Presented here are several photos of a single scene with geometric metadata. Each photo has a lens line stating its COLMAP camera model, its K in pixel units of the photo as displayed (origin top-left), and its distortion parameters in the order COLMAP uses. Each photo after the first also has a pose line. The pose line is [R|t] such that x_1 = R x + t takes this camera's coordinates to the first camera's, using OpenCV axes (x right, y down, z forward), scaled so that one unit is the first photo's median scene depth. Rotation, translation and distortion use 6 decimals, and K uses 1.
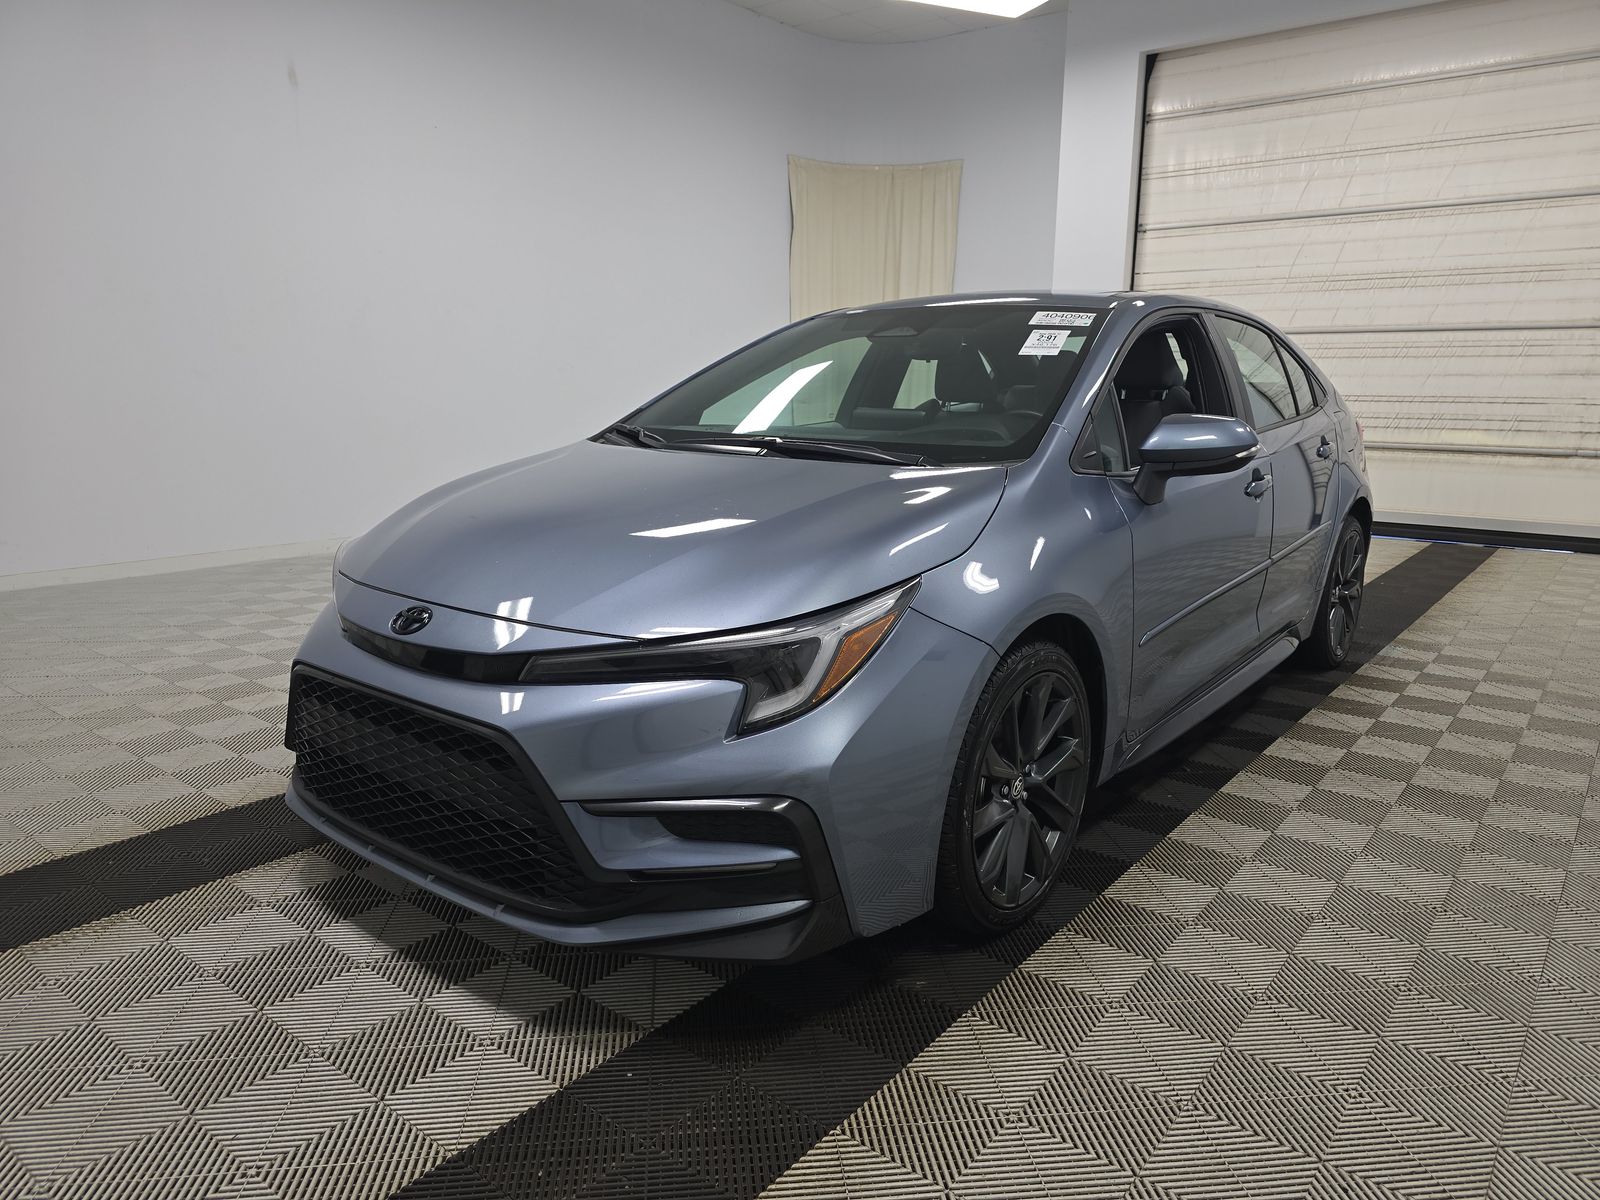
lens RADIAL K [[1107.9, 0, 793.2], [0, 1107.9, 595.8], [0, 0, 1]] dist [-0.007171, -0.007337]
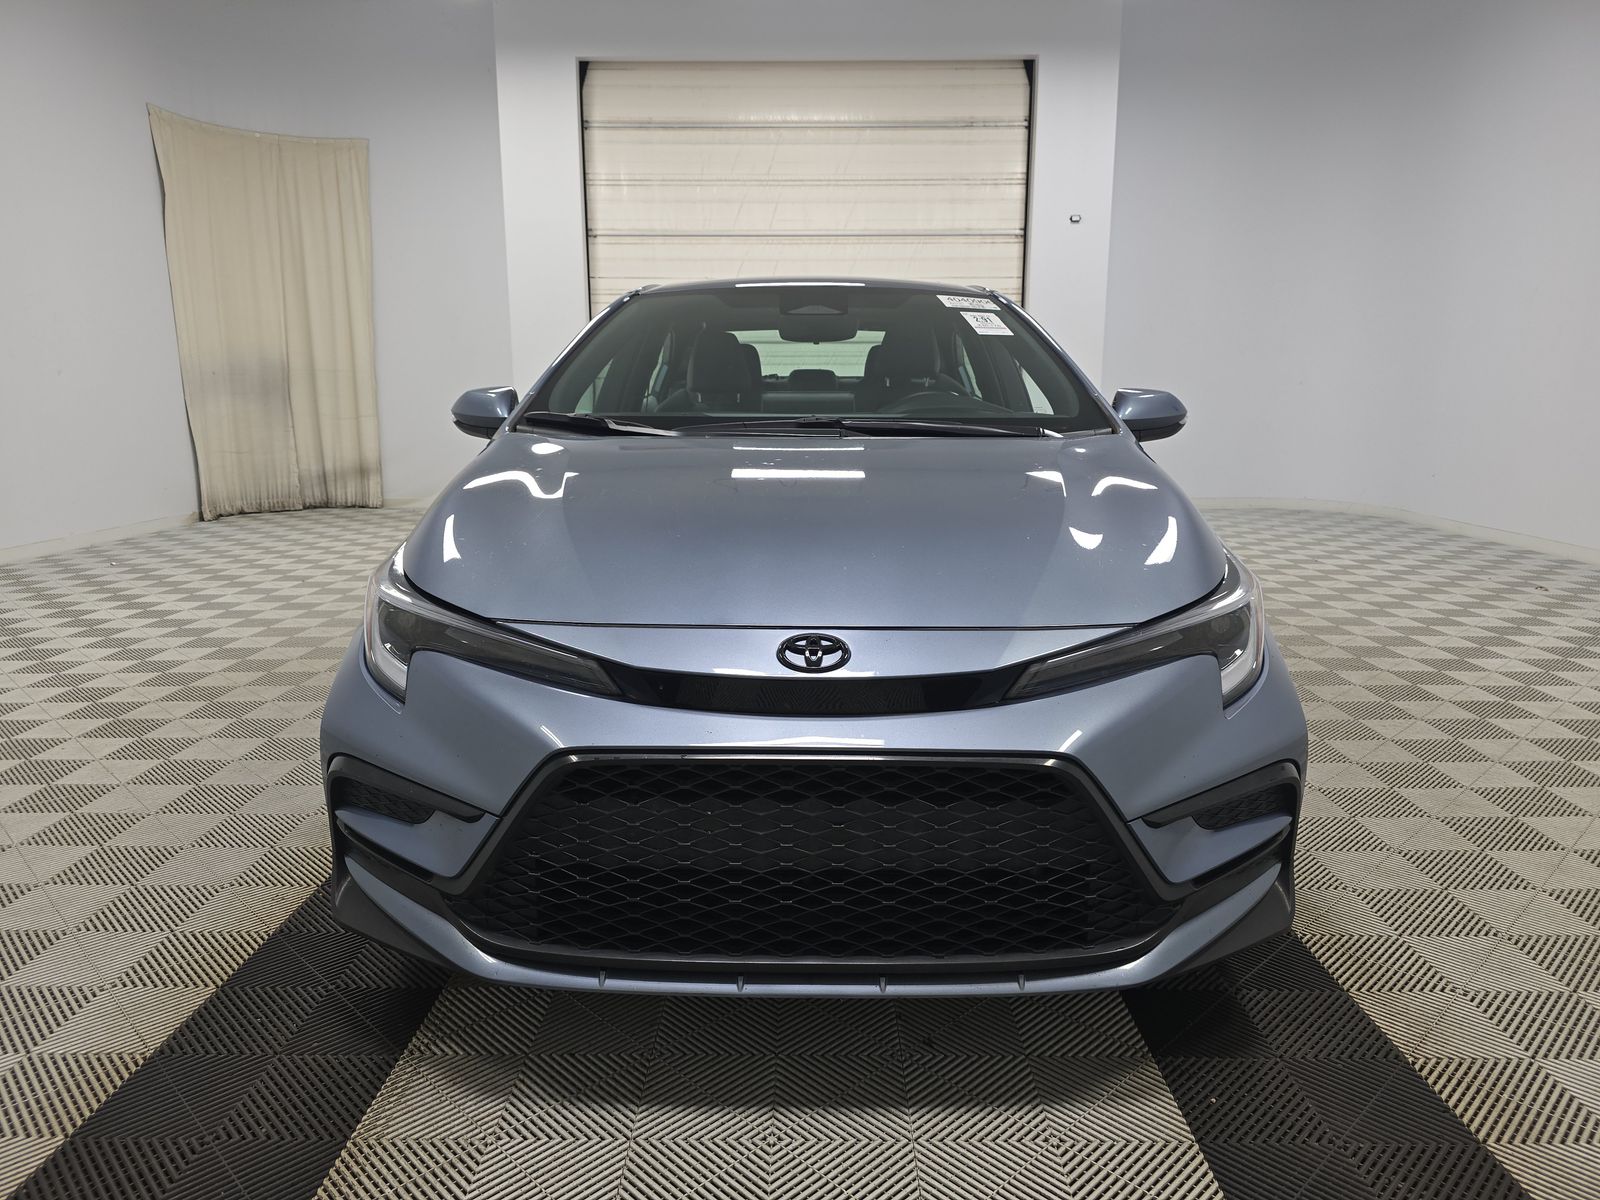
lens RADIAL K [[1072.5, 0, 796.9], [0, 1072.5, 611.1], [0, 0, 1]] dist [0.014062, -0.003980]
pose [[0.776211, -0.126873, 0.617576, -0.208989], [0.122037, 0.991252, 0.050255, -0.011324], [-0.618549, 0.036359, 0.784904, 0.115712]]
